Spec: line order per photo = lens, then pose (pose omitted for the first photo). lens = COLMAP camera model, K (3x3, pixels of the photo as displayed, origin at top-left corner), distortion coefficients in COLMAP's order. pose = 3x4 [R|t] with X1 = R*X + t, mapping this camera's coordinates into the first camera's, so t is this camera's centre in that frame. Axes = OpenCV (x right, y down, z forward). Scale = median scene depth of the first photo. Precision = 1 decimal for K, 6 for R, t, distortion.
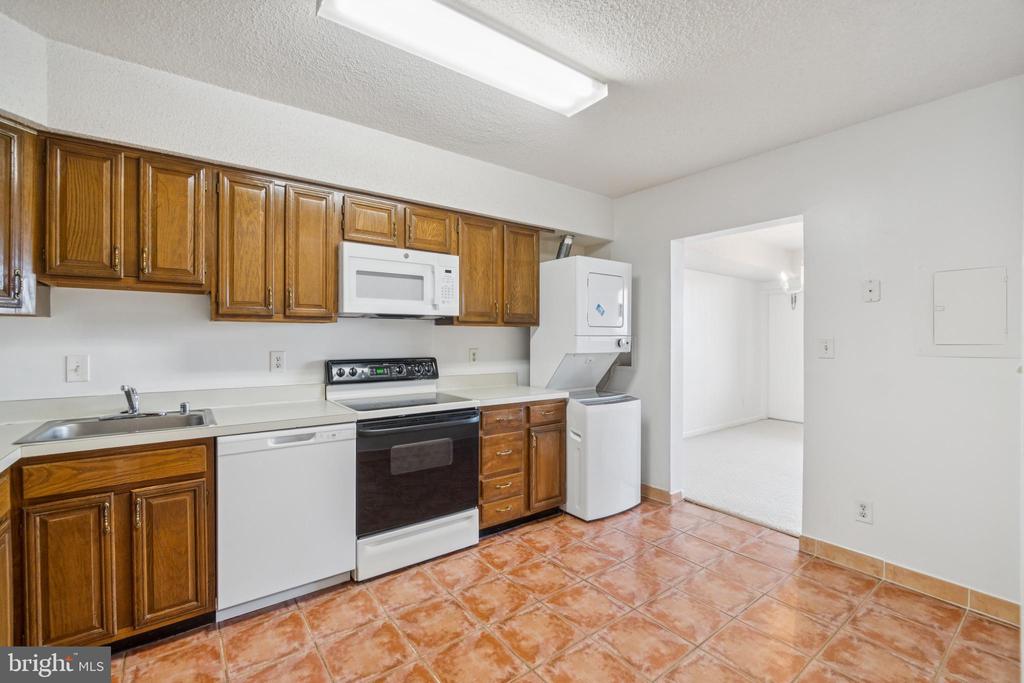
lens RADIAL K [[447.0, 0, 504.0], [0, 447.0, 335.6], [0, 0, 1]] dist [-0.000654, -0.000070]
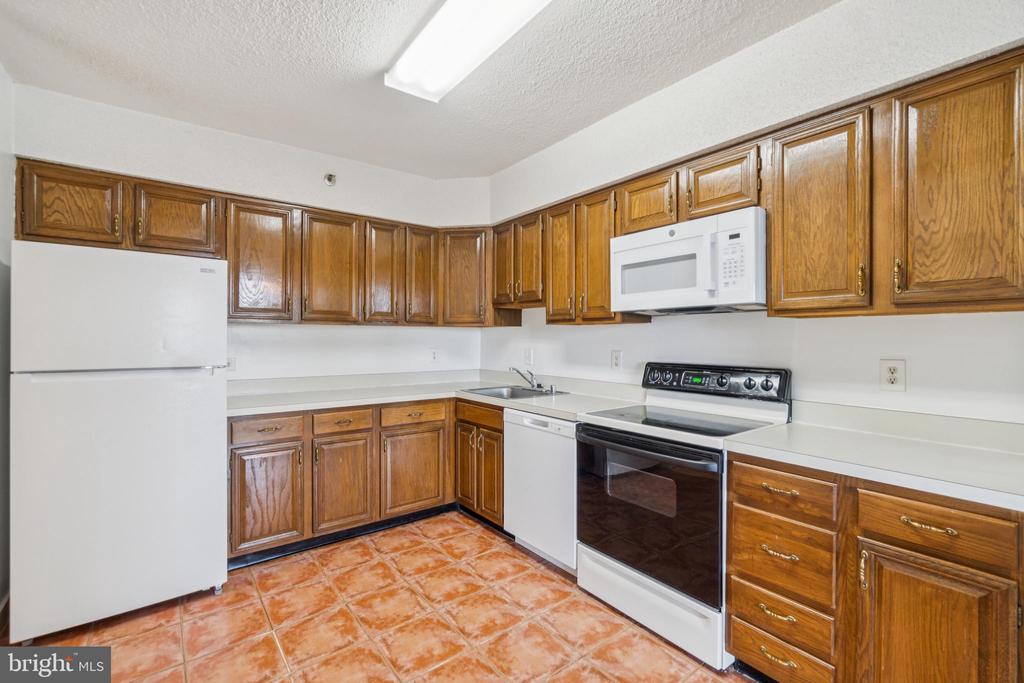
lens RADIAL K [[447.0, 0, 504.0], [0, 447.0, 335.6], [0, 0, 1]] dist [-0.000654, -0.000070]
pose [[0.012361, -0.008952, -0.999884, 0.645015], [0.001006, 0.999960, -0.008941, 0.009065], [0.999923, -0.000895, 0.012370, 0.804367]]
